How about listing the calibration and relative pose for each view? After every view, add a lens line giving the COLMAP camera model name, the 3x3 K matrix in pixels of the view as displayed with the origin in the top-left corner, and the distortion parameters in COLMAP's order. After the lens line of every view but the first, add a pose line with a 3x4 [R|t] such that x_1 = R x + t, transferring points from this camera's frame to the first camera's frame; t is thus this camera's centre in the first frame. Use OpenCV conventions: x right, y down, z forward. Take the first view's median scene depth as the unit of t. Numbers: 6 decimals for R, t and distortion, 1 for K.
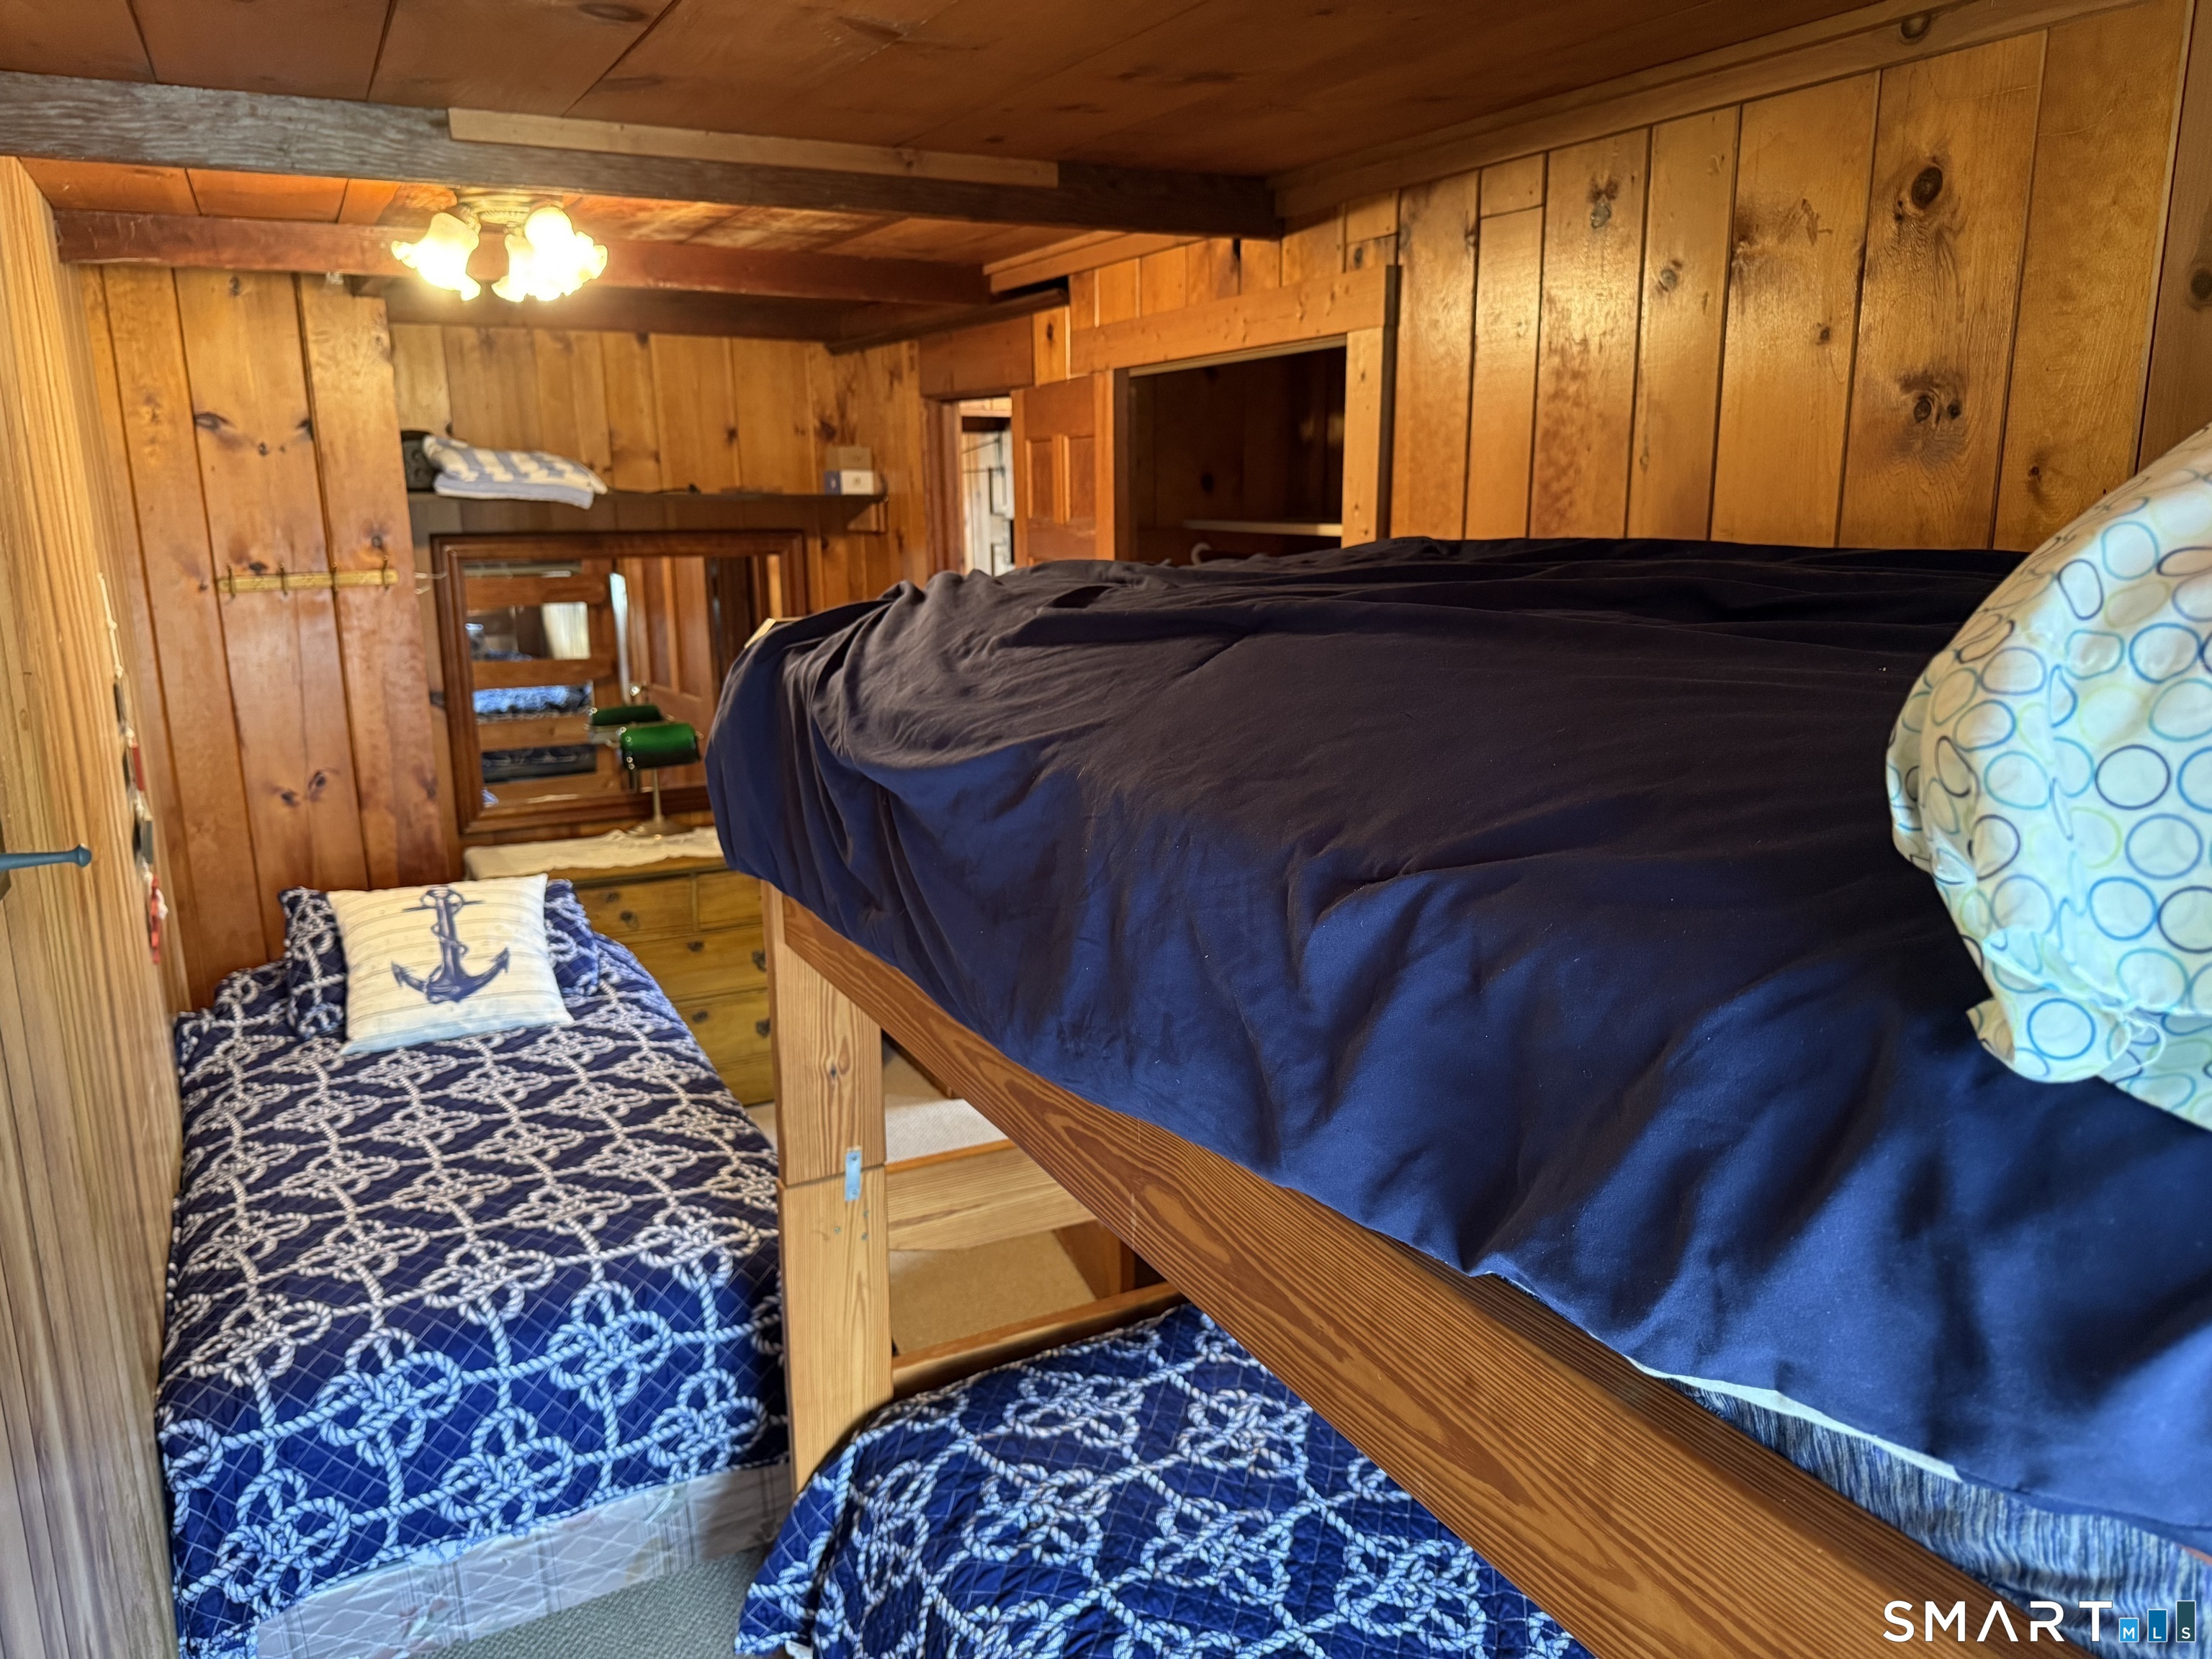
lens RADIAL K [[1564.5, 0, 1106.0], [0, 1564.5, 829.5], [0, 0, 1]] dist [0.002181, -0.003249]
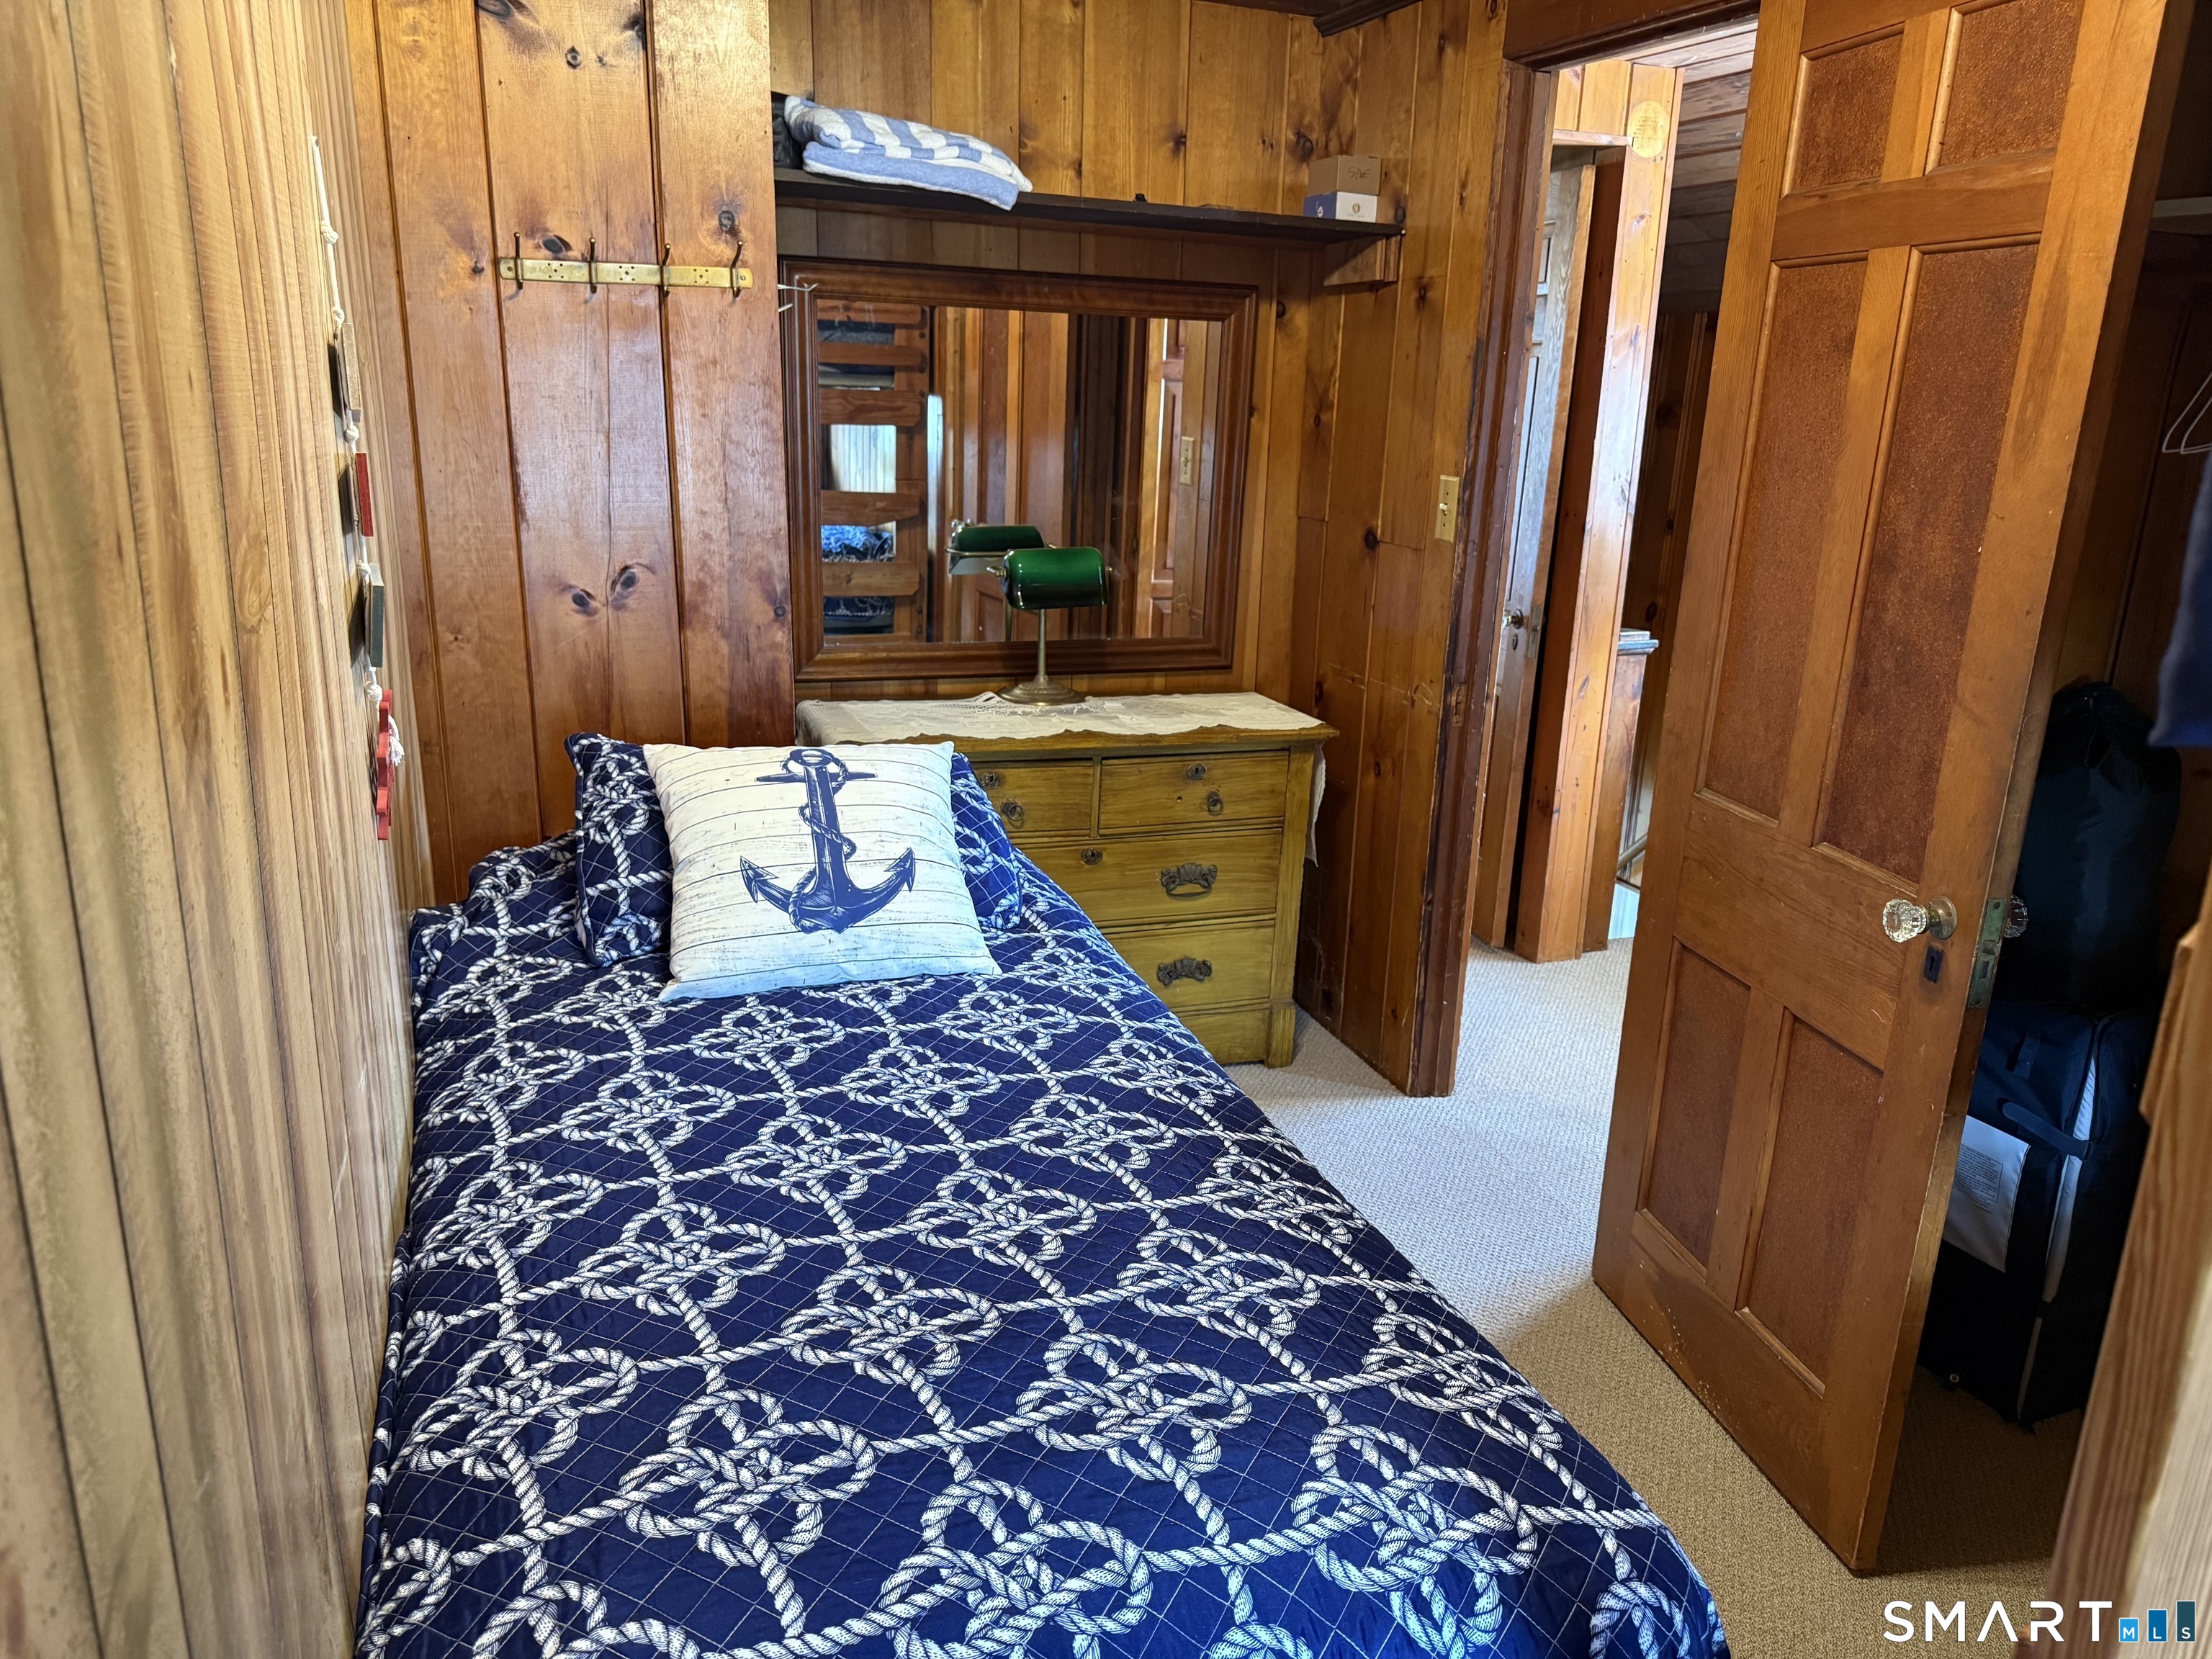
lens RADIAL K [[1542.4, 0, 1106.0], [0, 1542.4, 829.5], [0, 0, 1]] dist [0.121968, -0.191042]
pose [[0.989612, 0.078566, -0.120401, -0.230395], [-0.071311, 0.995435, 0.063429, 0.021524], [0.124835, -0.054184, 0.990697, 0.387174]]
